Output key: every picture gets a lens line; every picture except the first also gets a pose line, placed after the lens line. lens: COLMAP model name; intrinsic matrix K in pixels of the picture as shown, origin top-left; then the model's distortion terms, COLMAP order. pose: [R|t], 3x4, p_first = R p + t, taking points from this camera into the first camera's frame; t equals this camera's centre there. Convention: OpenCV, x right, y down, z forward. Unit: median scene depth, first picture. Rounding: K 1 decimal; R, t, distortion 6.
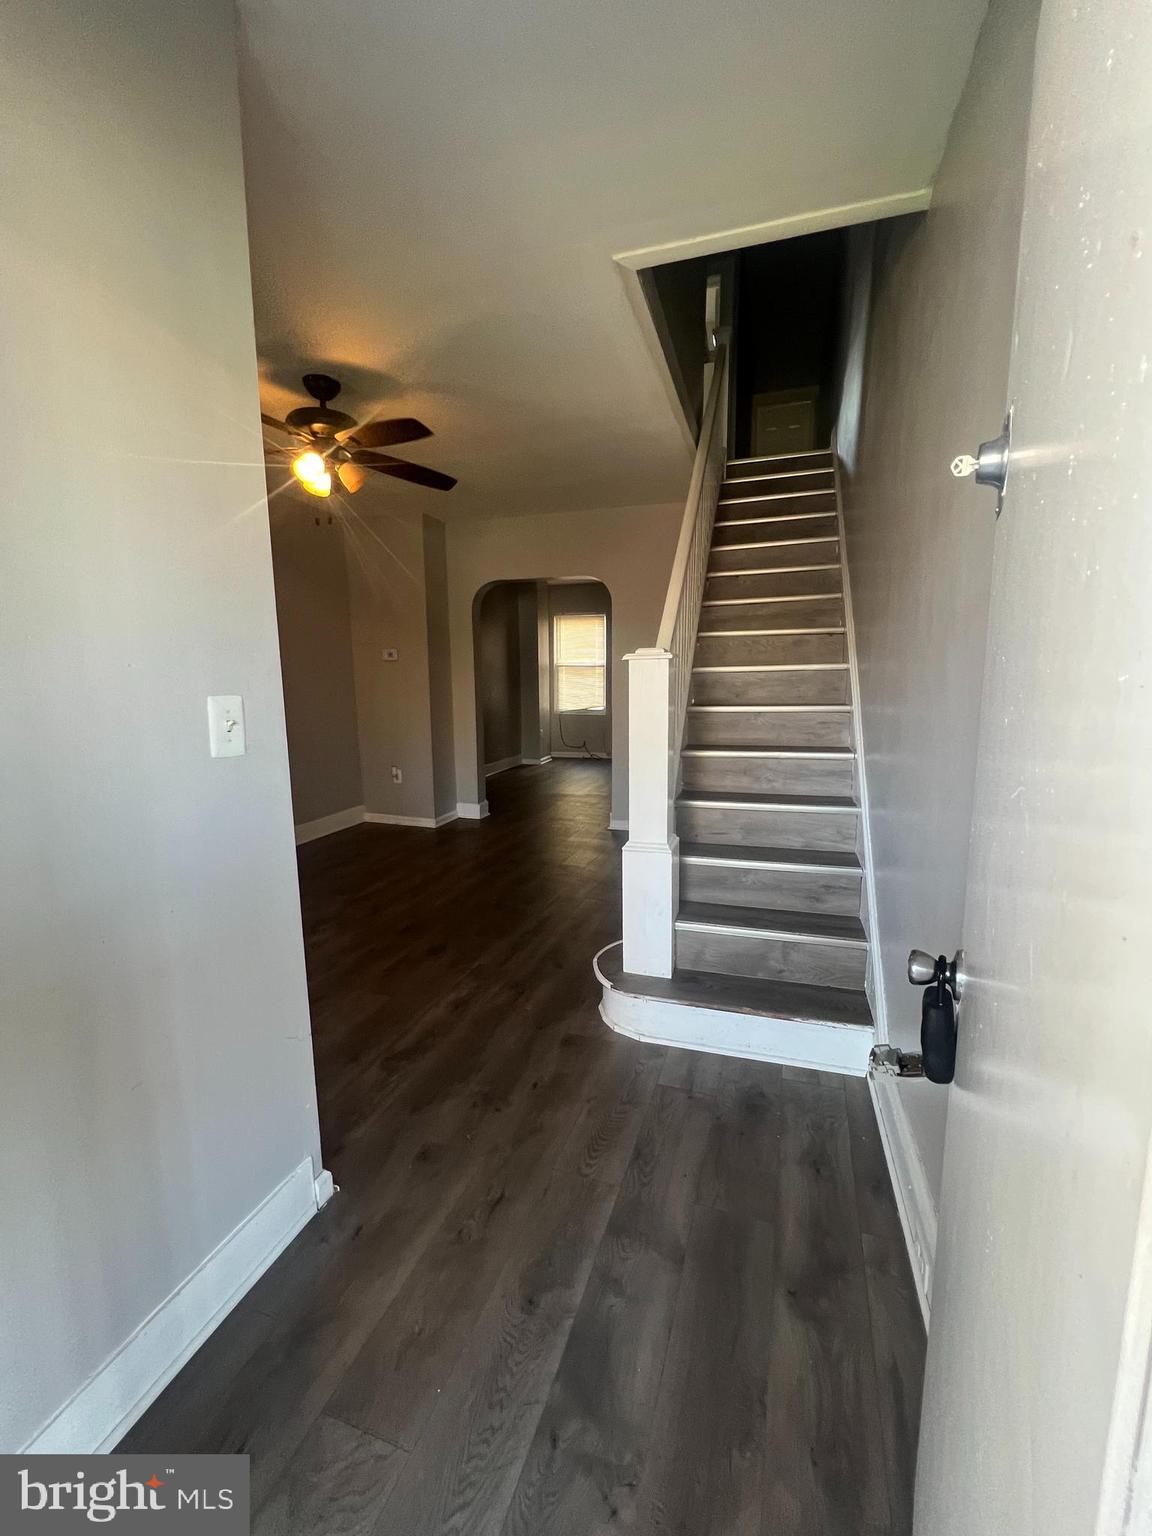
lens RADIAL K [[614.6, 0, 583.0], [0, 614.6, 767.5], [0, 0, 1]] dist [0.000092, -0.000138]
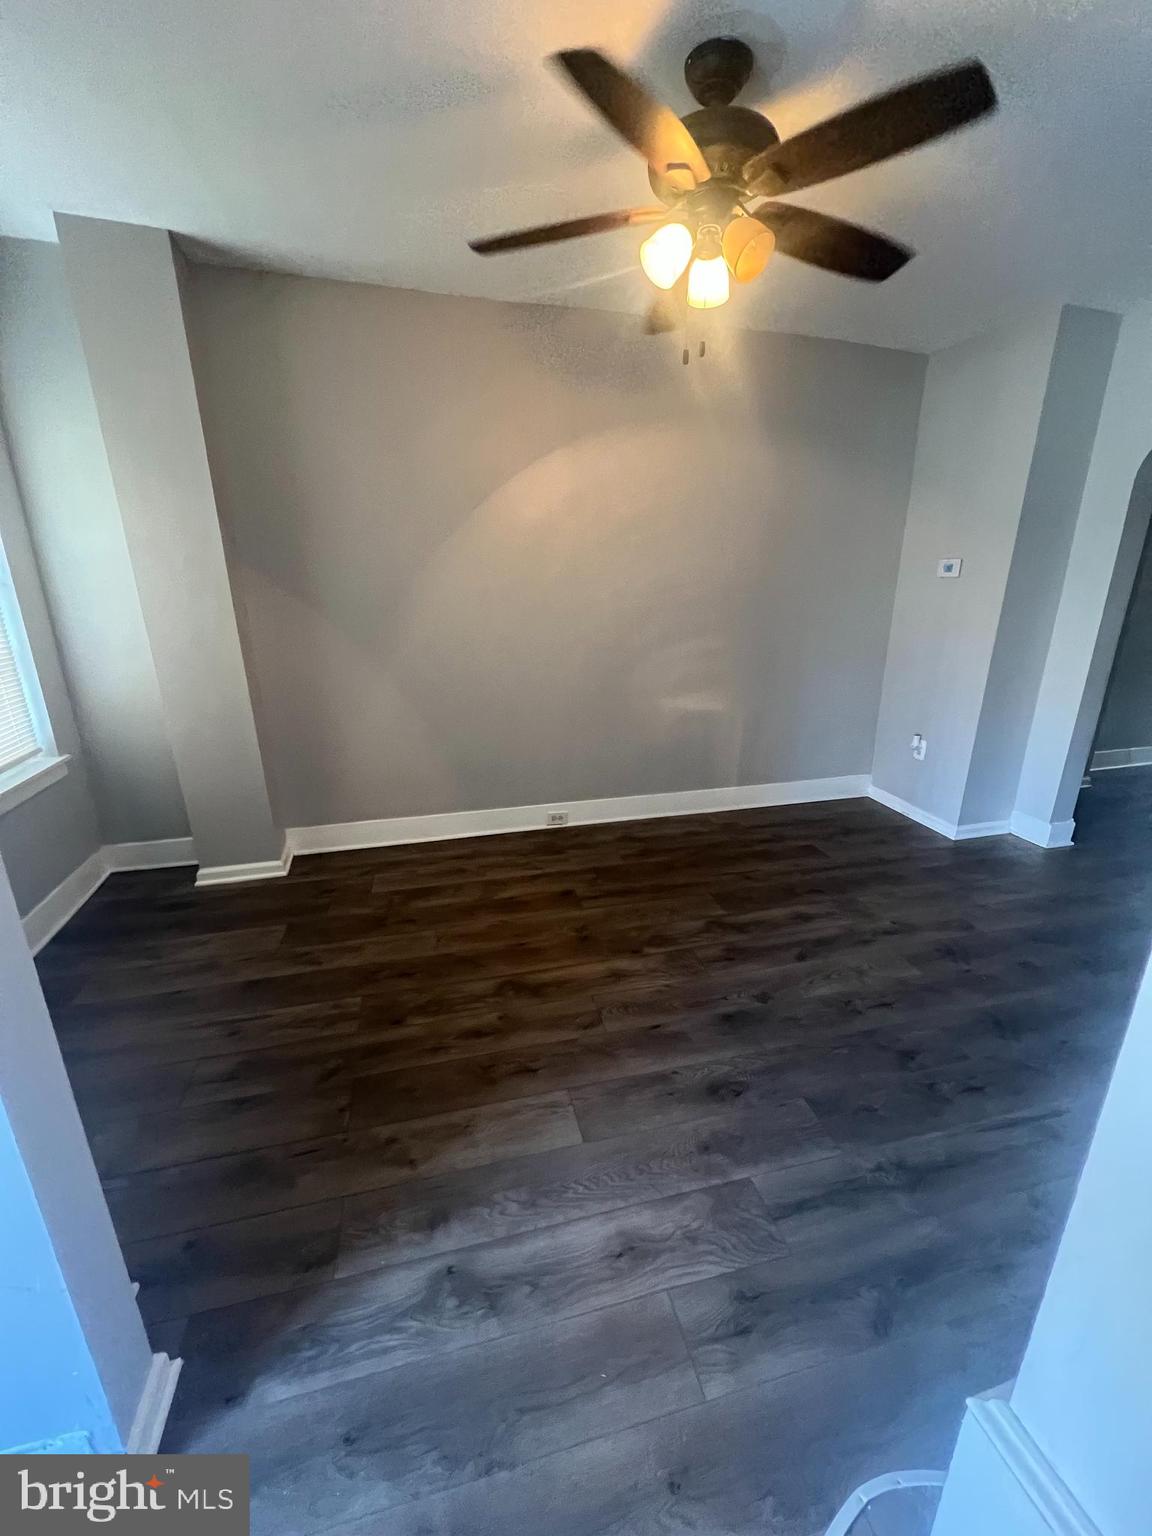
lens RADIAL K [[614.6, 0, 575.2], [0, 614.6, 770.5], [0, 0, 1]] dist [0.000092, -0.000138]
pose [[0.543755, 0.271976, -0.793952, 0.053836], [-0.138100, 0.962133, 0.235007, -0.088846], [0.827803, -0.018141, 0.560725, 0.356615]]
